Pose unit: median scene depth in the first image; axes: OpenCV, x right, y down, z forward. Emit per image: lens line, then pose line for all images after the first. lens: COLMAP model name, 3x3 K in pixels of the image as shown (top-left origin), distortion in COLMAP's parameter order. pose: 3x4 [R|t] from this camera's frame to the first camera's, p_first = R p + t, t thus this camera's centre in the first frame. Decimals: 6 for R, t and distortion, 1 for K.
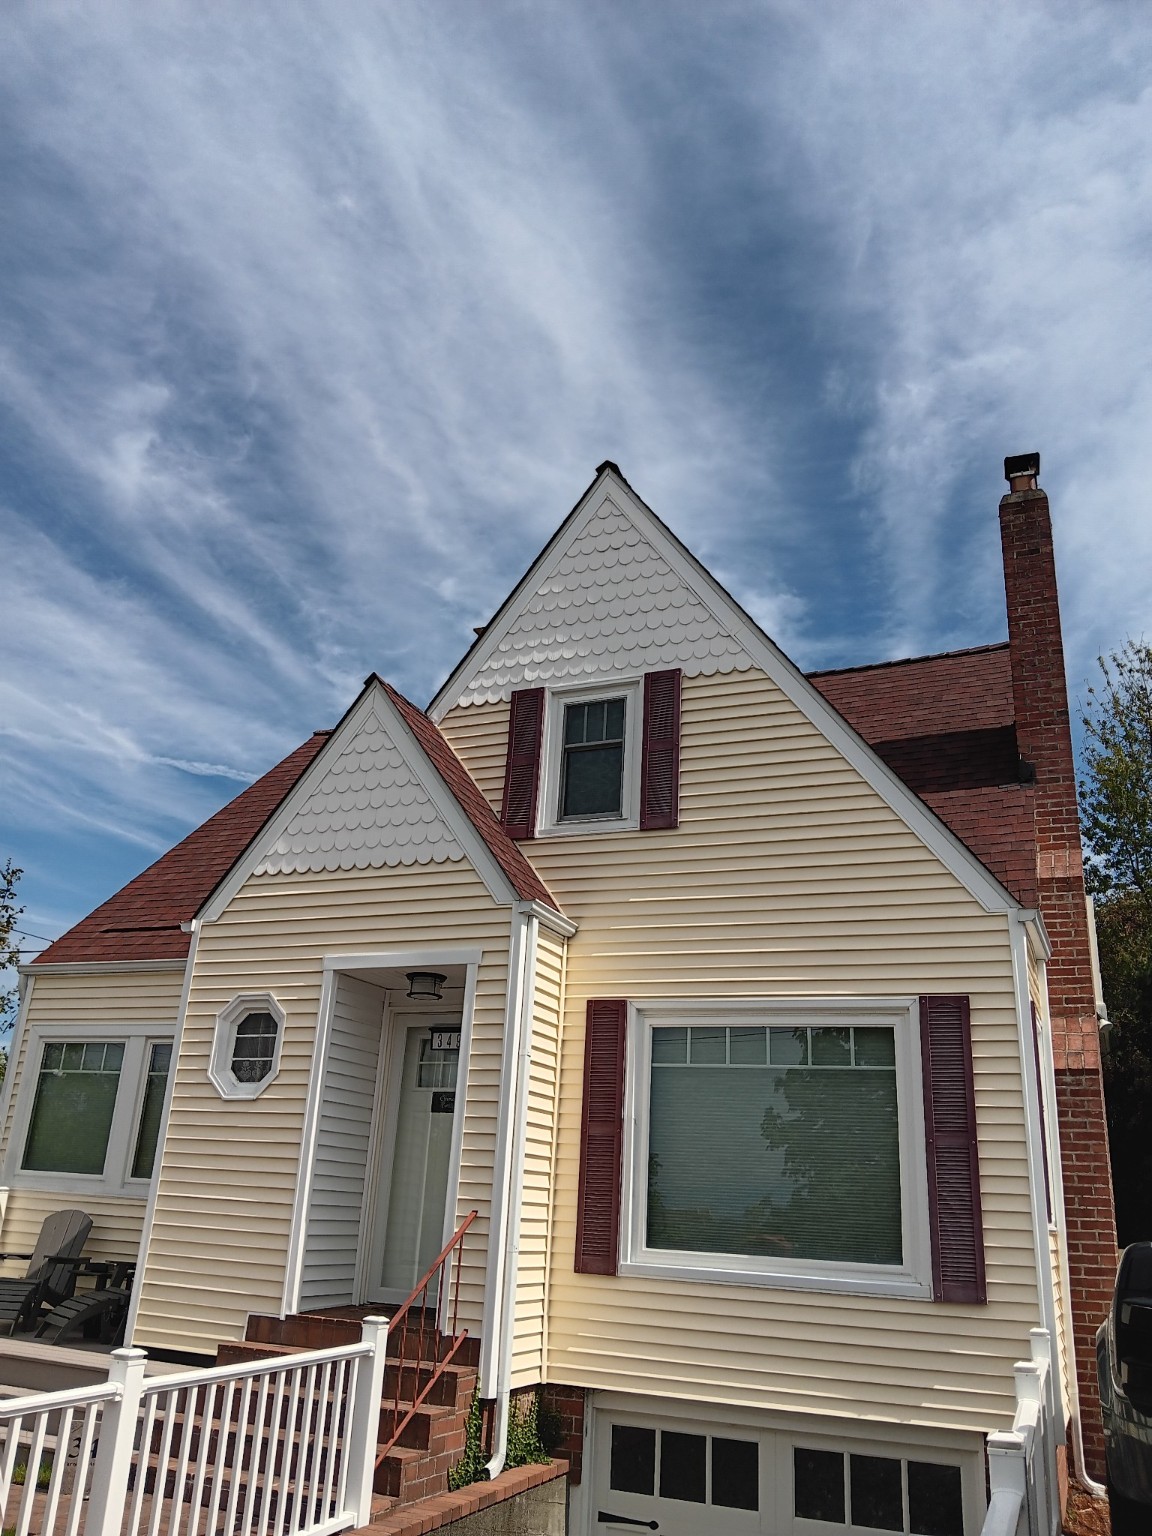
lens RADIAL K [[1186.1, 0, 569.8], [0, 1186.1, 765.6], [0, 0, 1]] dist [0.085119, -0.210029]
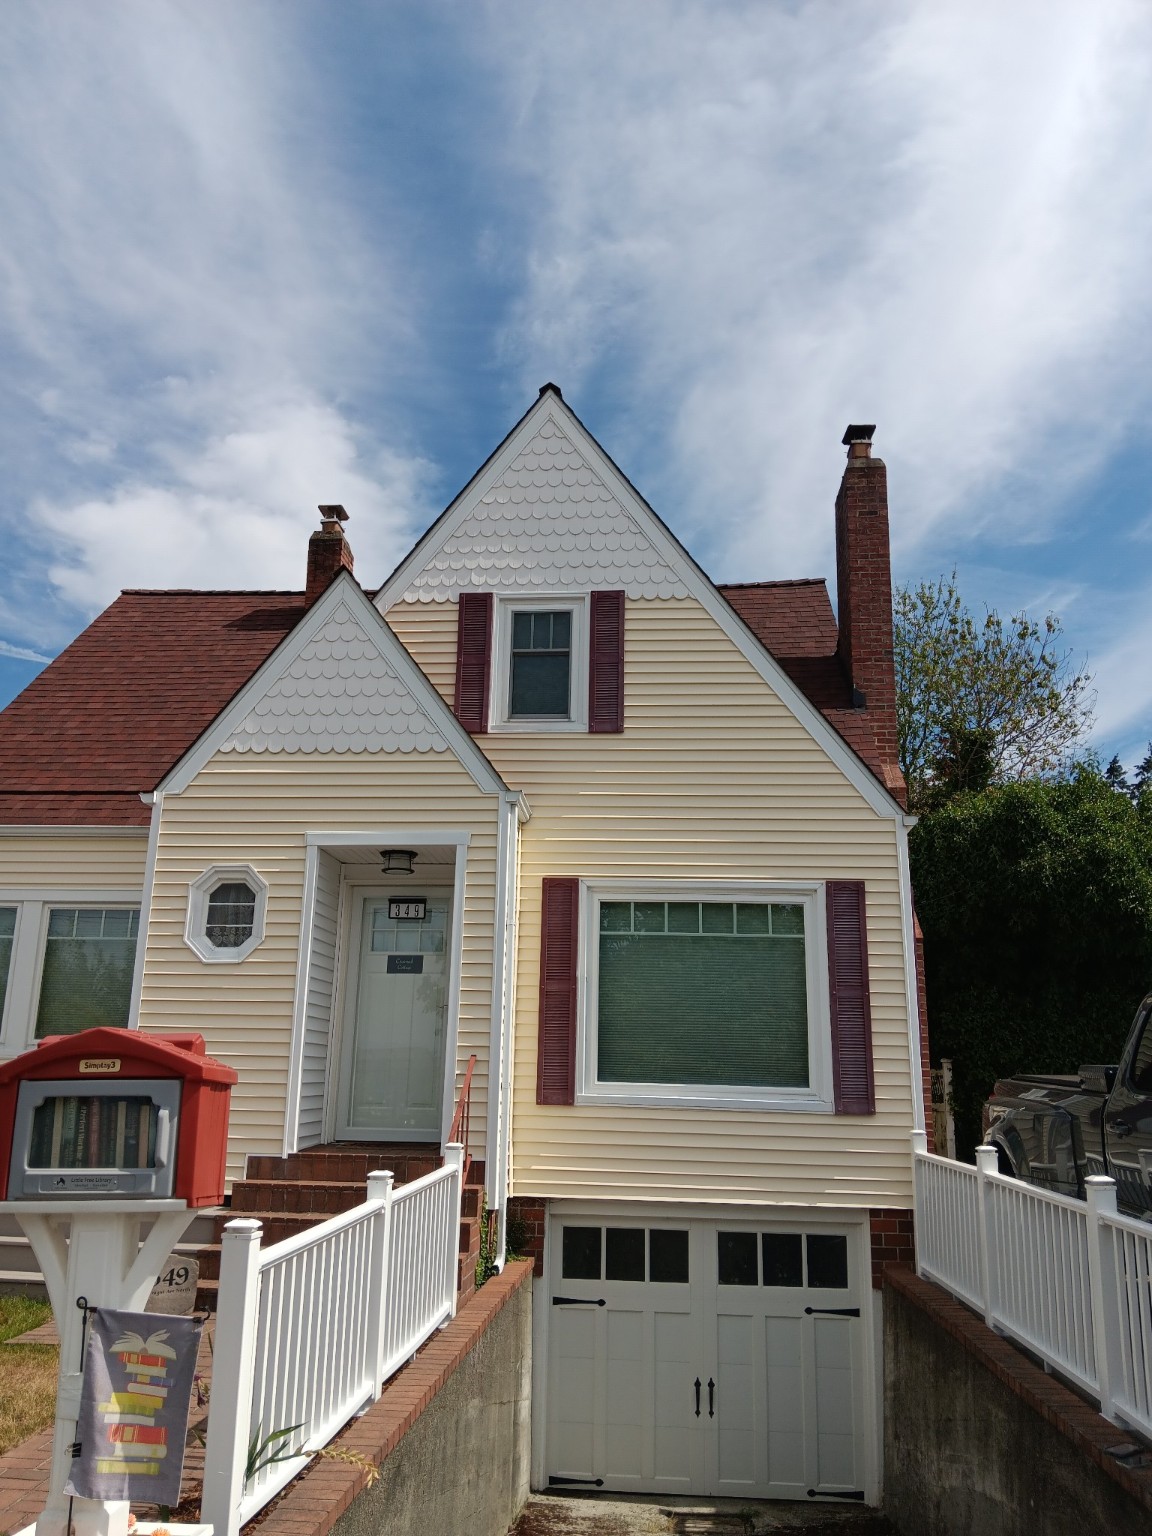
lens RADIAL K [[1205.4, 0, 576.0], [0, 1205.4, 768.0], [0, 0, 1]] dist [0.098120, -0.243052]
pose [[0.944010, 0.049365, 0.326204, -0.315402], [-0.085805, 0.991453, 0.098275, -0.023387], [-0.318565, -0.120763, 0.940177, -0.085245]]
